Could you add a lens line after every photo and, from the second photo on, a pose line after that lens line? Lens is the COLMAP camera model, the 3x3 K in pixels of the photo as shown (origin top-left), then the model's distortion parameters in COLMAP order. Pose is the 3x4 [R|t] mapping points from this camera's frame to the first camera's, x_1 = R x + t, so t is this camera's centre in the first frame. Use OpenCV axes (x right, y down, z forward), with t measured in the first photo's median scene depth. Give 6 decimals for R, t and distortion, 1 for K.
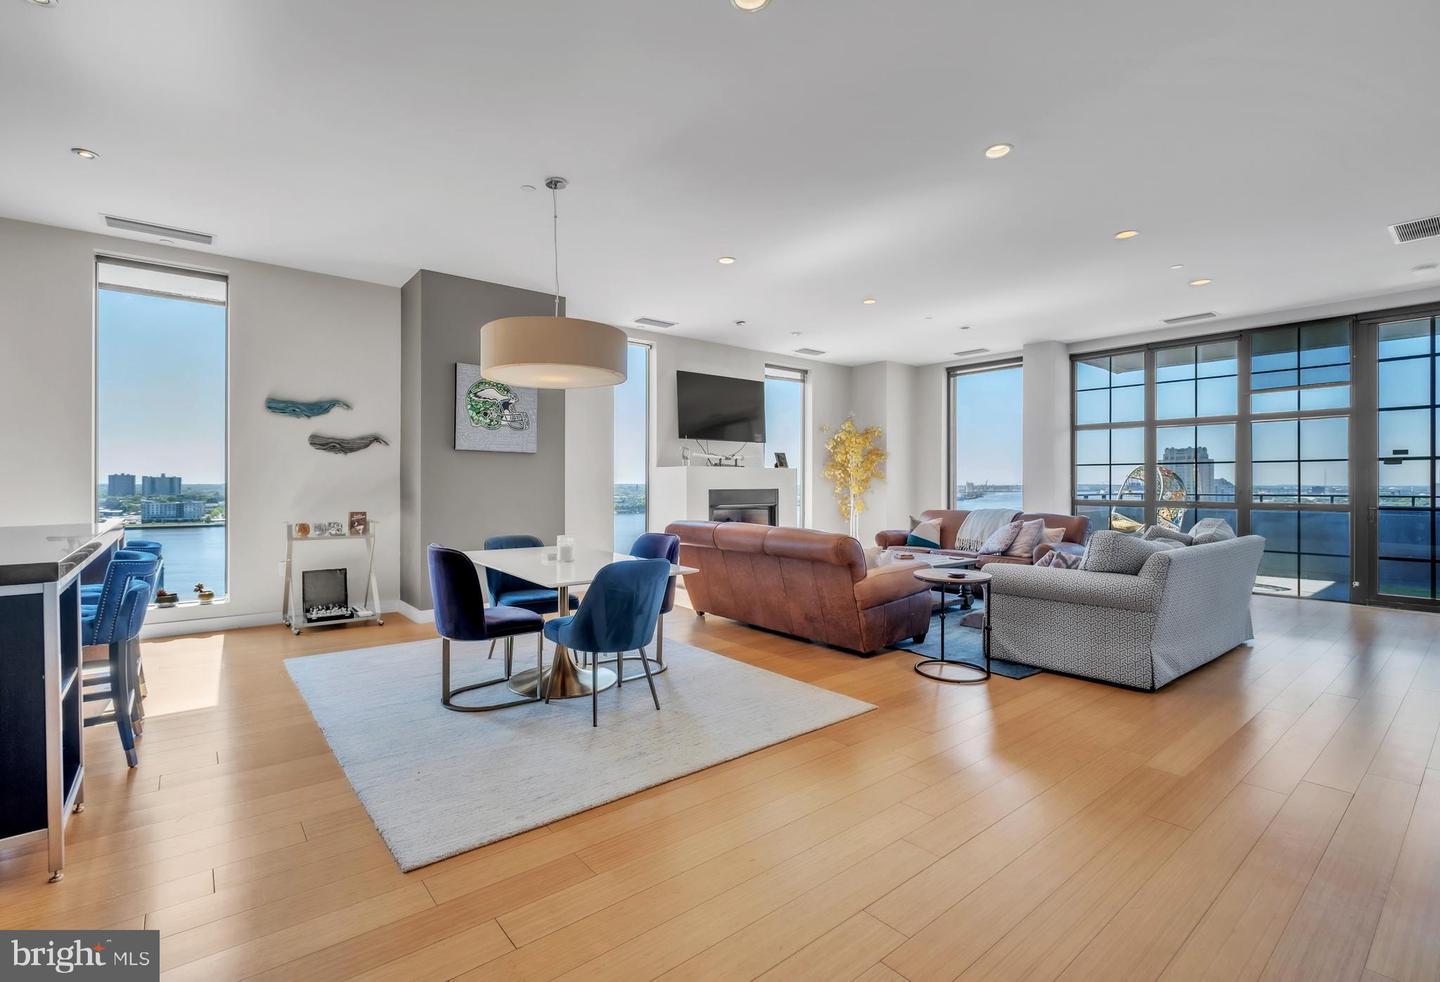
lens RADIAL K [[646.0, 0, 703.0], [0, 646.0, 482.8], [0, 0, 1]] dist [-0.003543, -0.000398]
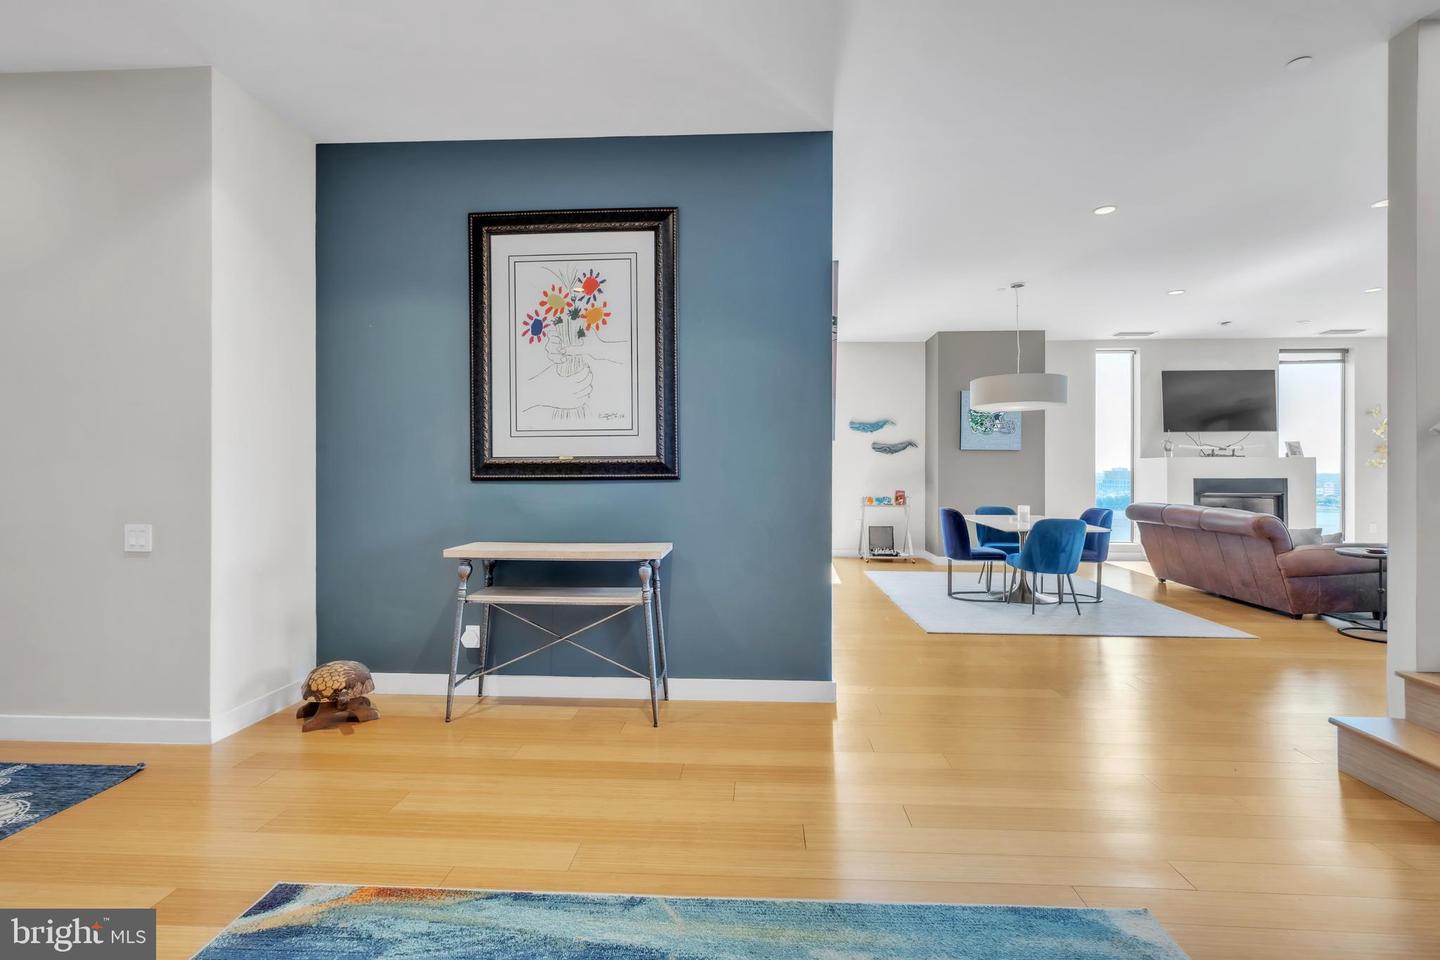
lens RADIAL K [[665.7, 0, 719.5], [0, 665.7, 469.9], [0, 0, 1]] dist [-0.001373, 0.000230]
pose [[0.740177, -0.001550, -0.672411, 0.209032], [-0.000422, 0.999996, -0.002769, -0.000656], [0.672412, 0.002333, 0.740173, -0.448778]]
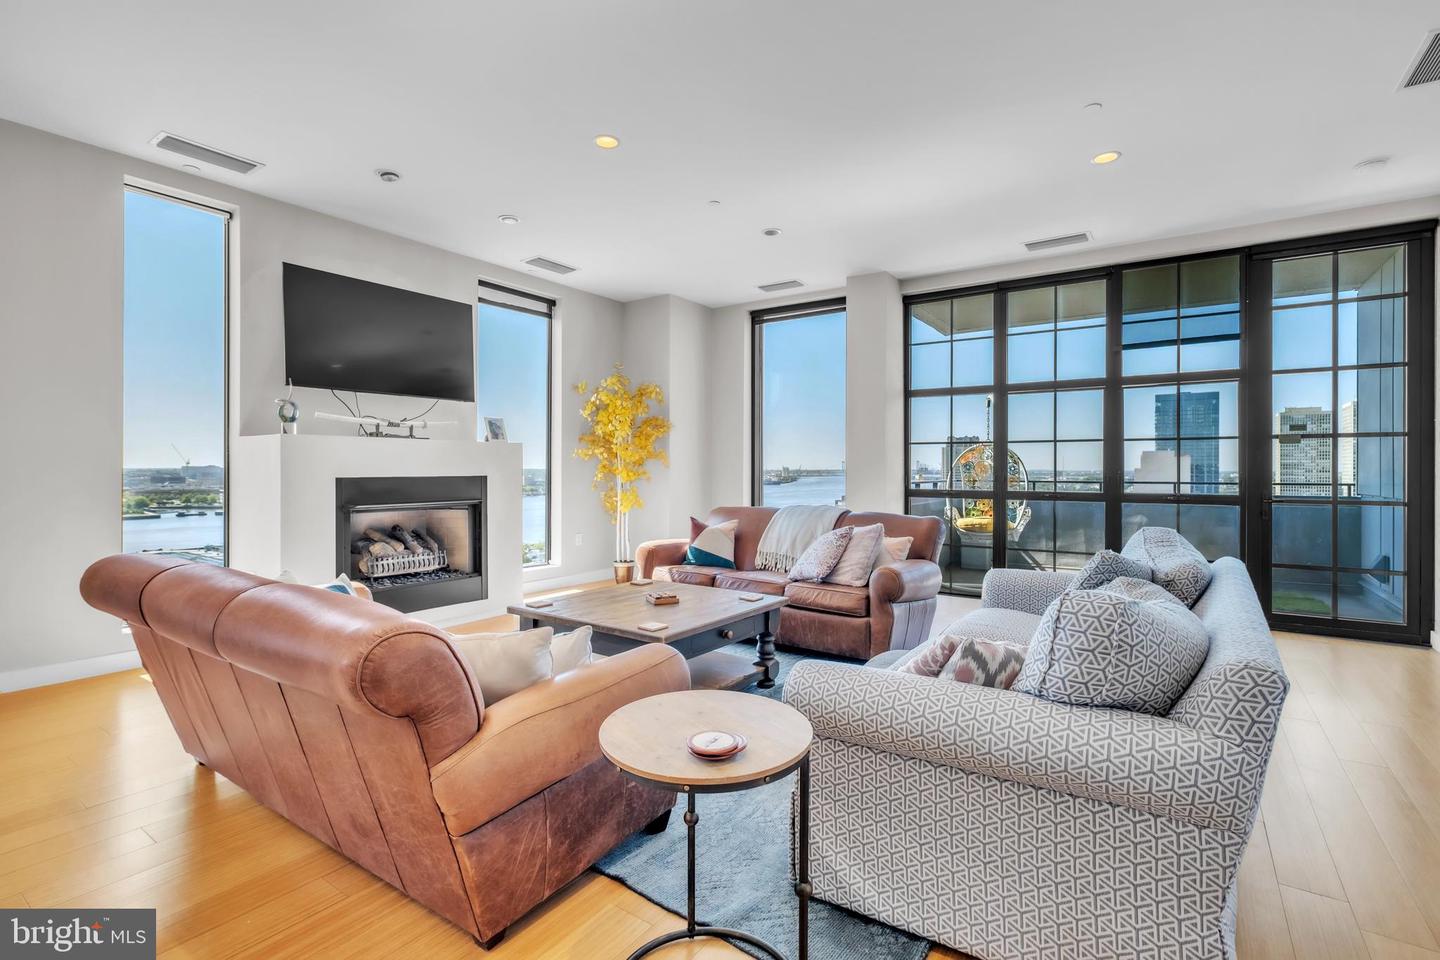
lens RADIAL K [[665.7, 0, 719.5], [0, 665.7, 469.9], [0, 0, 1]] dist [-0.001373, 0.000230]
pose [[0.957328, 0.000531, 0.289002, 0.192825], [-0.001776, 0.999990, 0.004047, 0.000905], [-0.288997, -0.004387, 0.957320, 0.437814]]
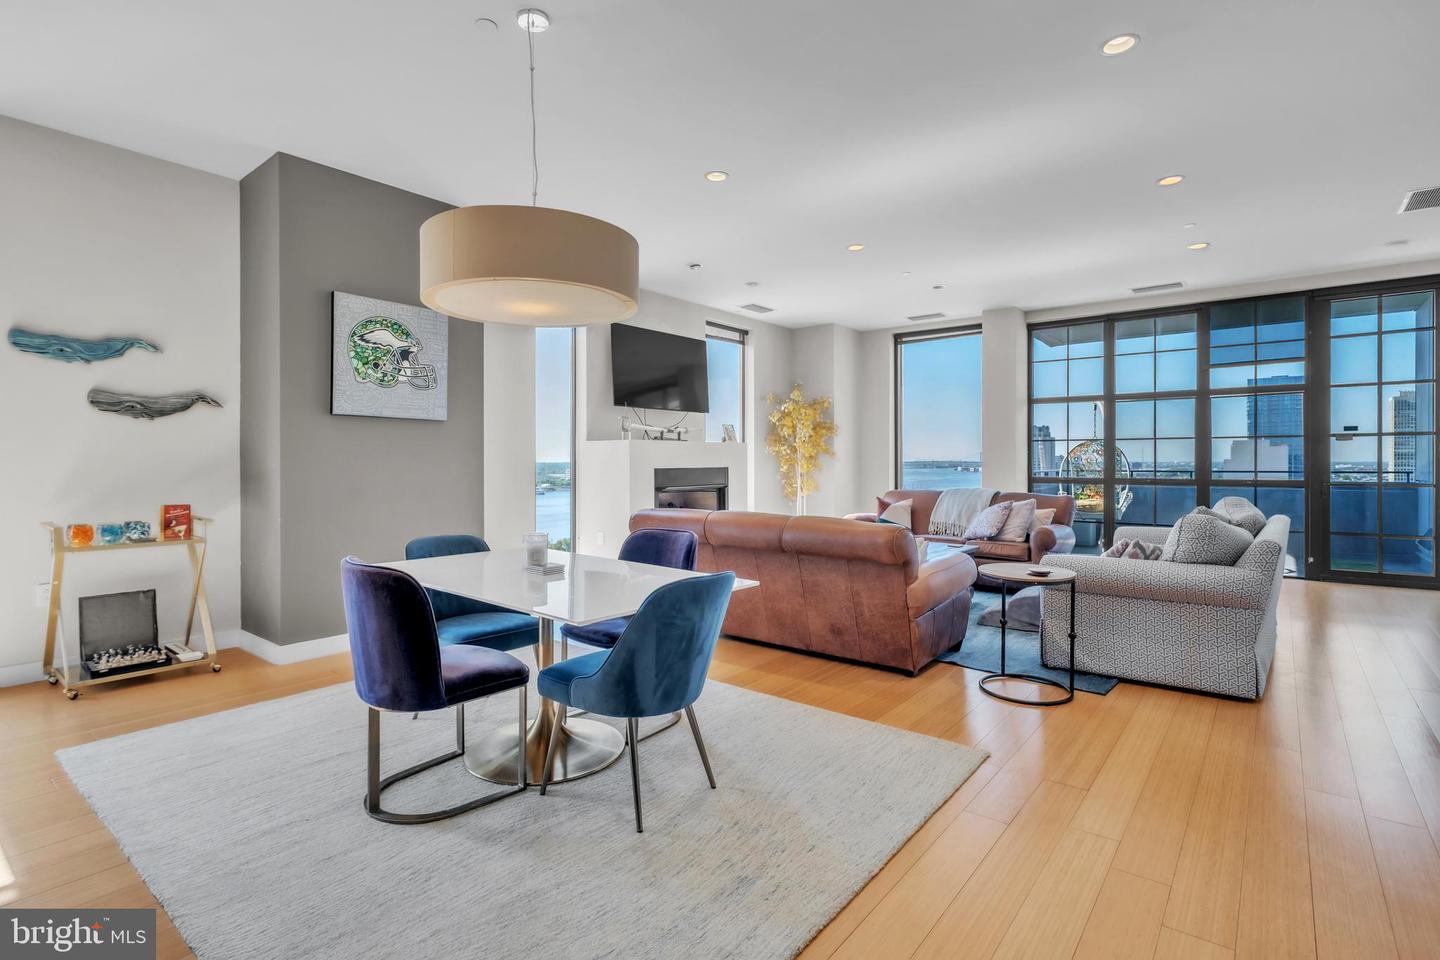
lens RADIAL K [[691.0, 0, 719.6], [0, 691.0, 463.0], [0, 0, 1]] dist [0.002035, 0.000646]
pose [[0.975788, -0.003278, 0.218696, -0.123513], [0.002374, 0.999988, 0.004397, -0.000187], [-0.218707, -0.003771, 0.975783, 0.153084]]
